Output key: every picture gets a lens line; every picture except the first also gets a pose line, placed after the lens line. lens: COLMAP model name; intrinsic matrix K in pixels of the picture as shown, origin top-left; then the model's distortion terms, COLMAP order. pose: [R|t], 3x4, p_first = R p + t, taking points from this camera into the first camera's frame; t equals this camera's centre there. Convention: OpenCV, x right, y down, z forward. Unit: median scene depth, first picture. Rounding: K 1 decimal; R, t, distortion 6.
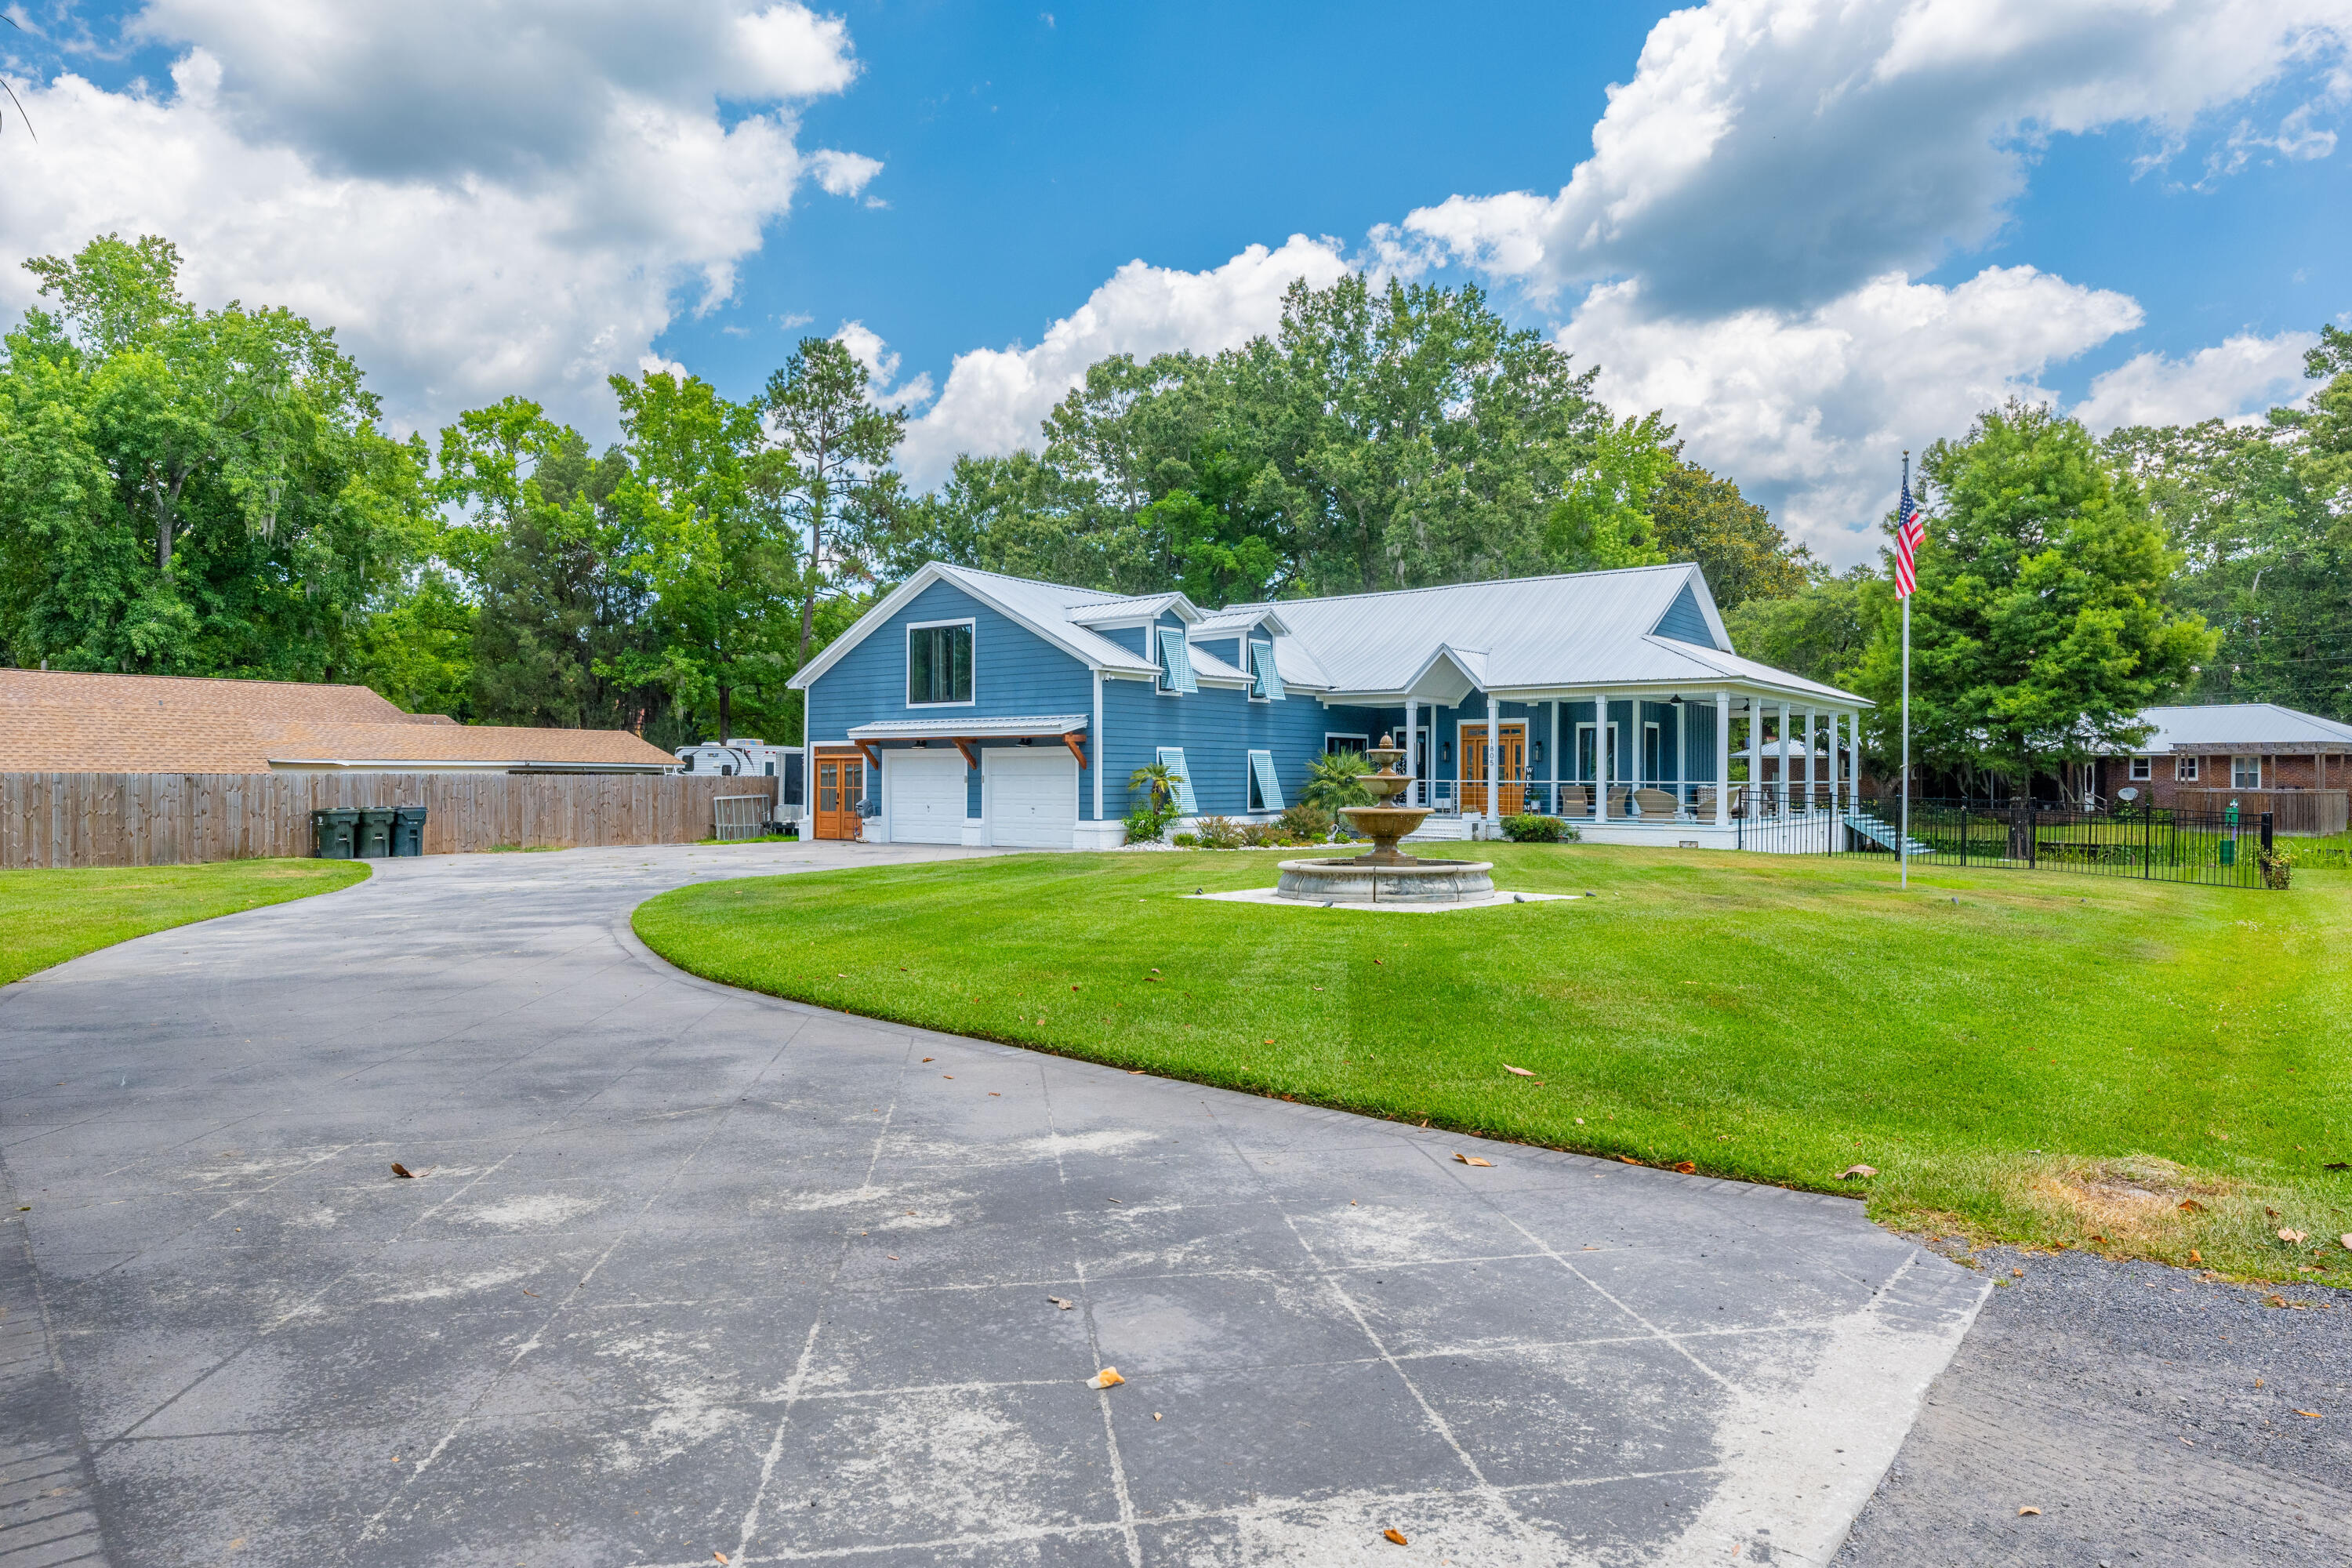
lens RADIAL K [[1405.9, 0, 1179.7], [0, 1405.9, 794.4], [0, 0, 1]] dist [0.001068, -0.006579]
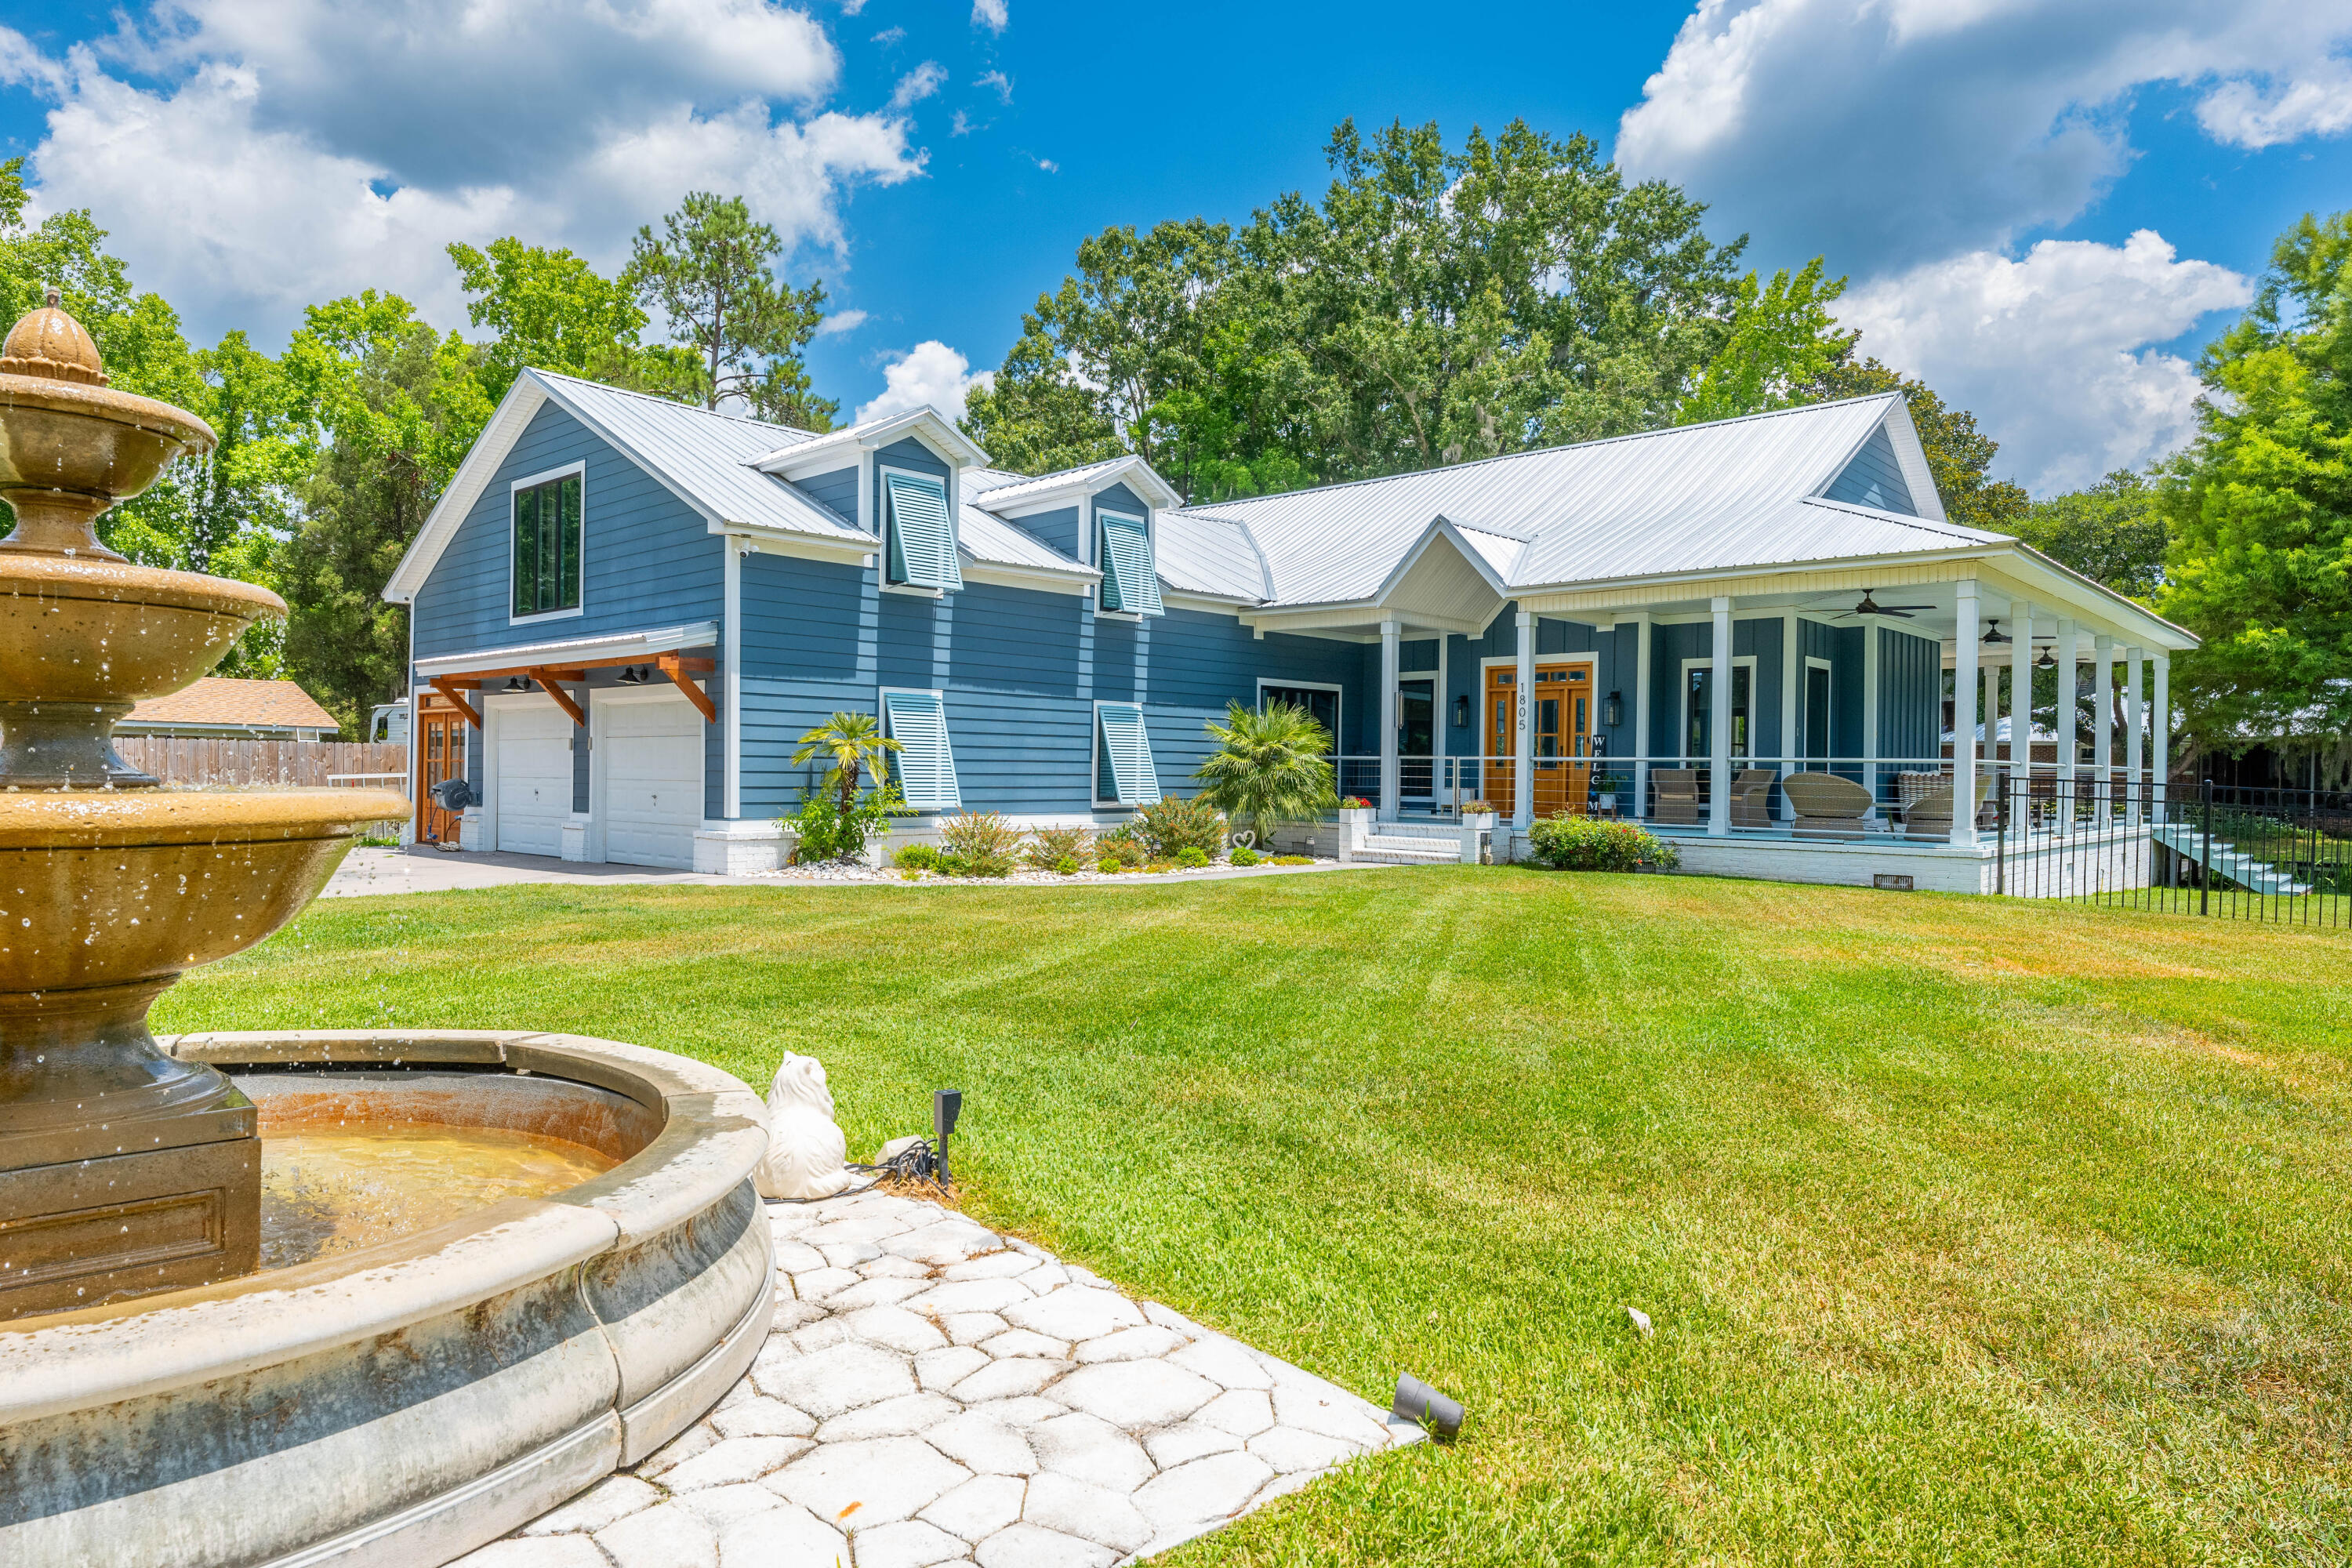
lens RADIAL K [[1405.9, 0, 1173.7], [0, 1405.9, 782.1], [0, 0, 1]] dist [0.001068, -0.006579]
pose [[0.994834, 0.009735, -0.101046, 0.136221], [-0.010088, 0.999945, -0.002978, 0.003210], [0.101011, 0.003982, 0.994877, 0.413434]]
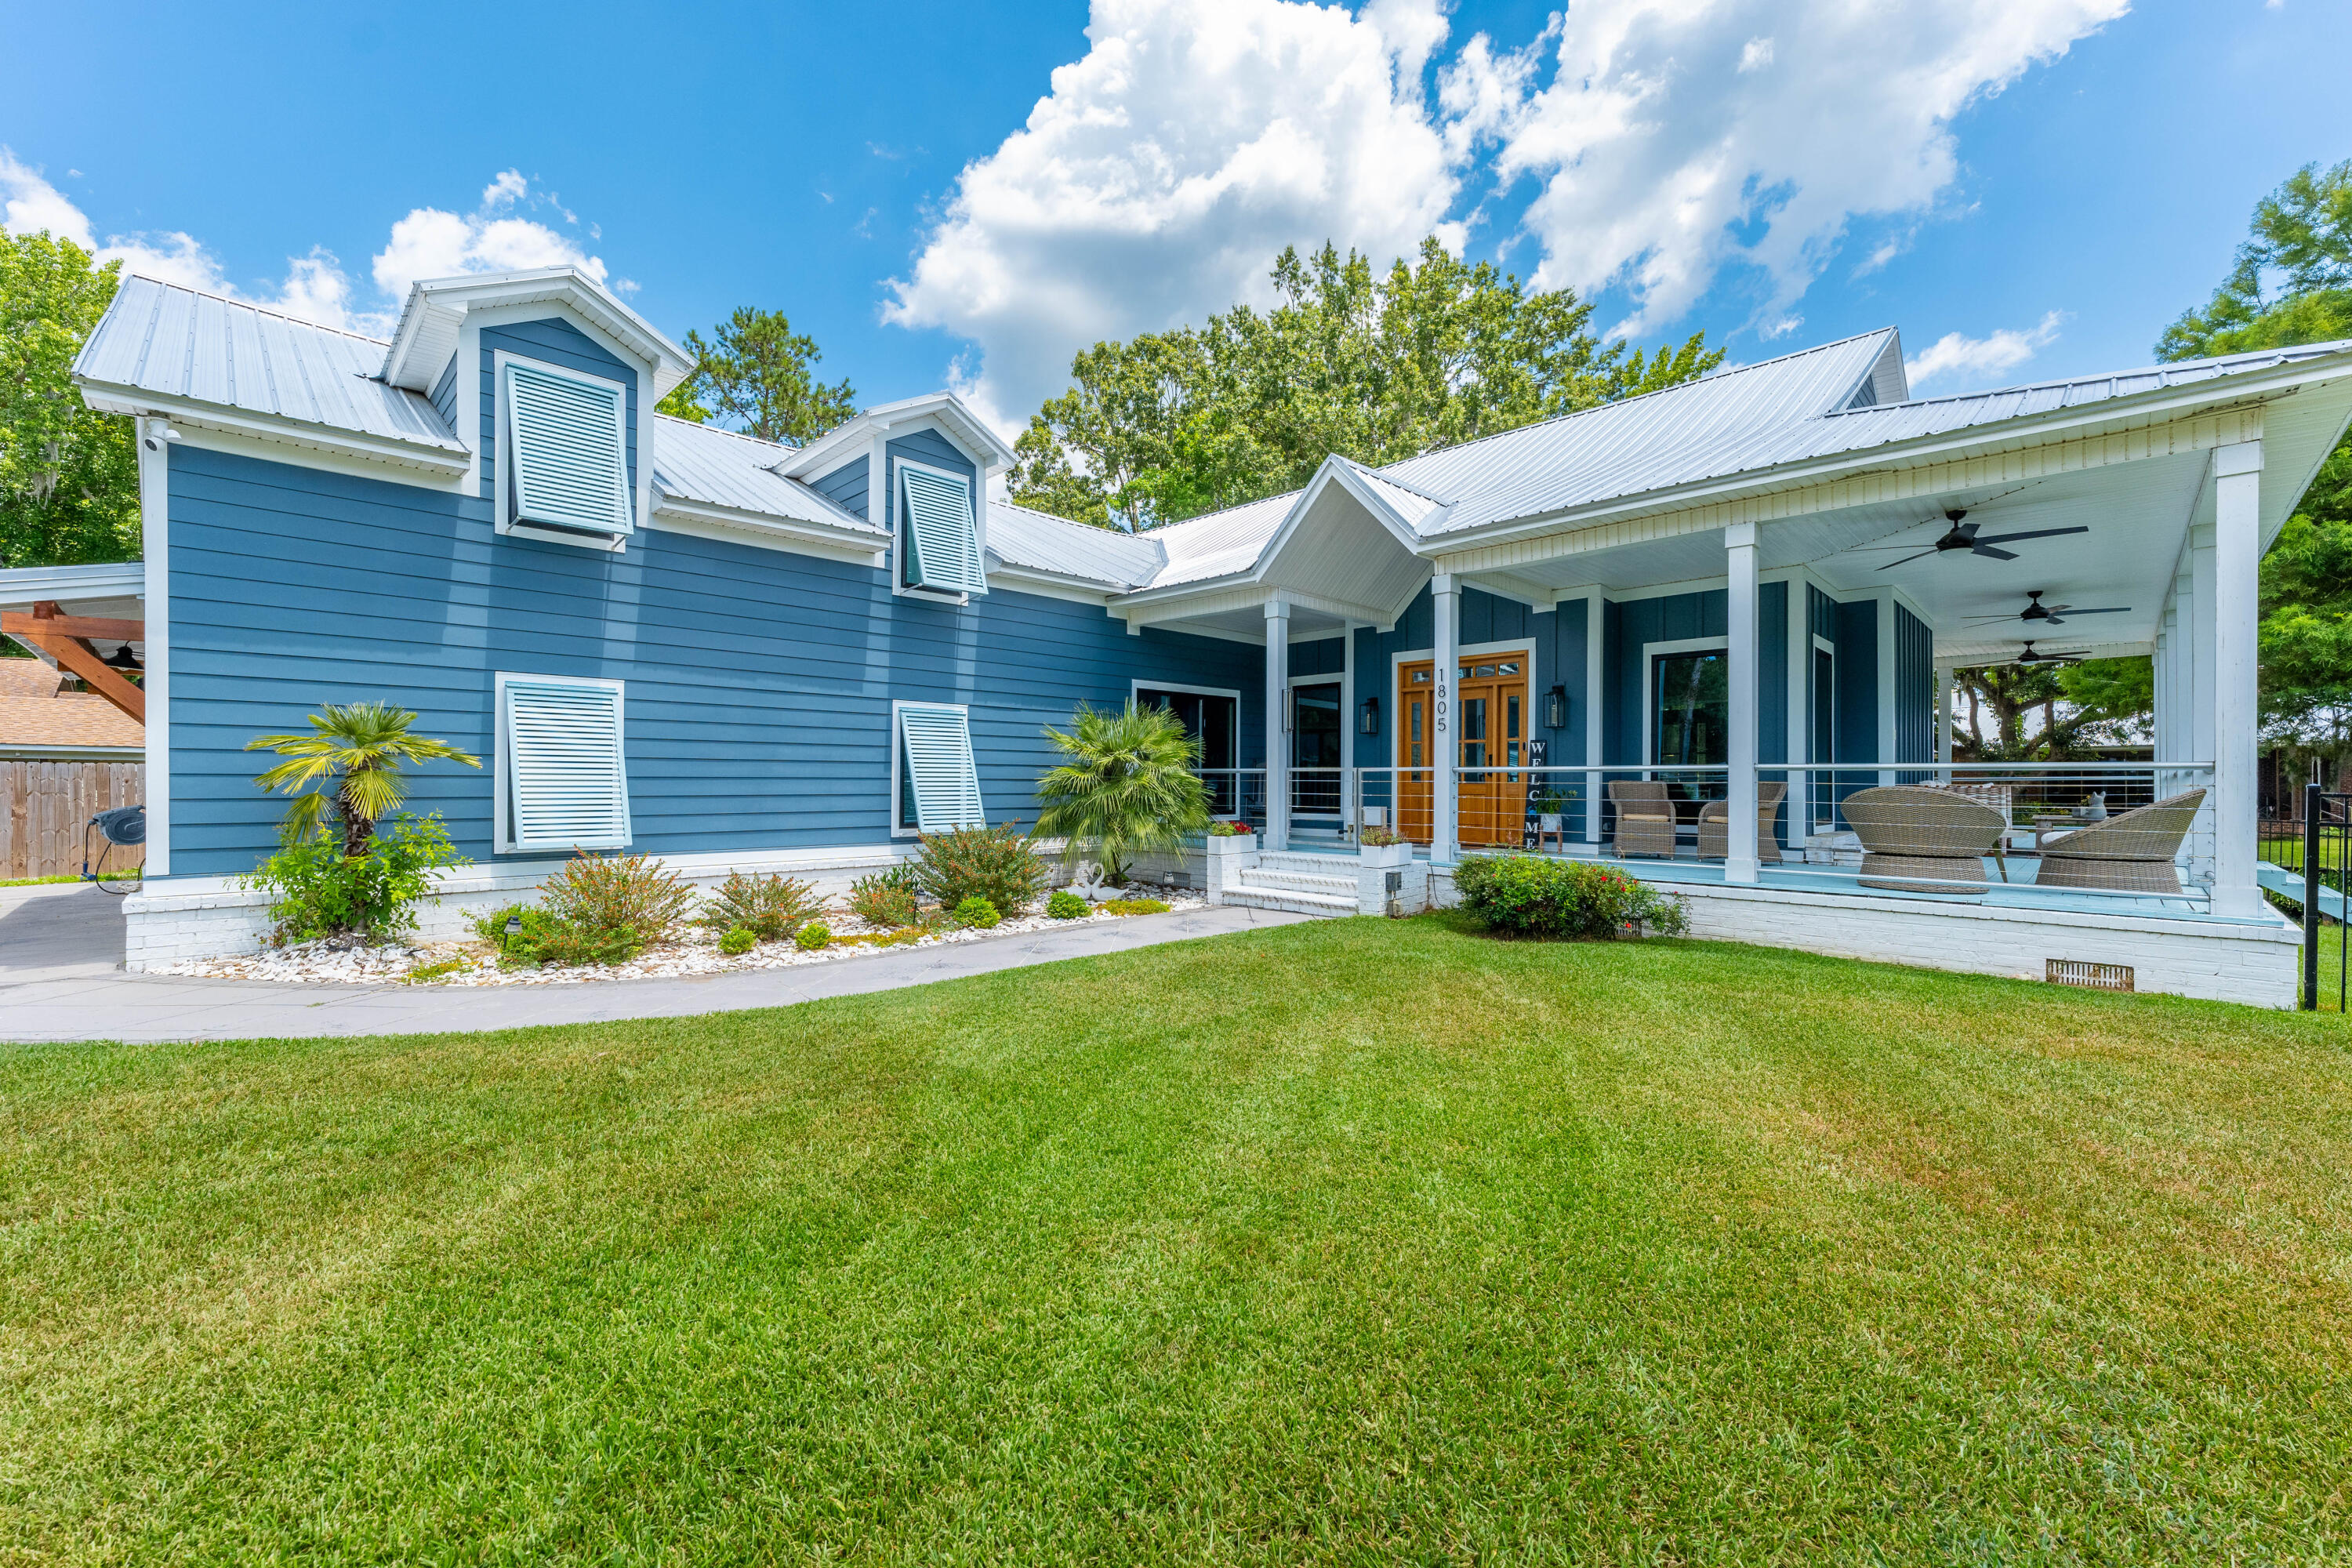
lens RADIAL K [[949.7, 0, 1171.4], [0, 949.7, 771.1], [0, 0, 1]] dist [0.003829, -0.000721]
pose [[0.990712, -0.000362, -0.135976, 0.174962], [-0.002770, 0.999735, -0.022841, -0.001961], [0.135948, 0.023005, 0.990449, 0.685963]]
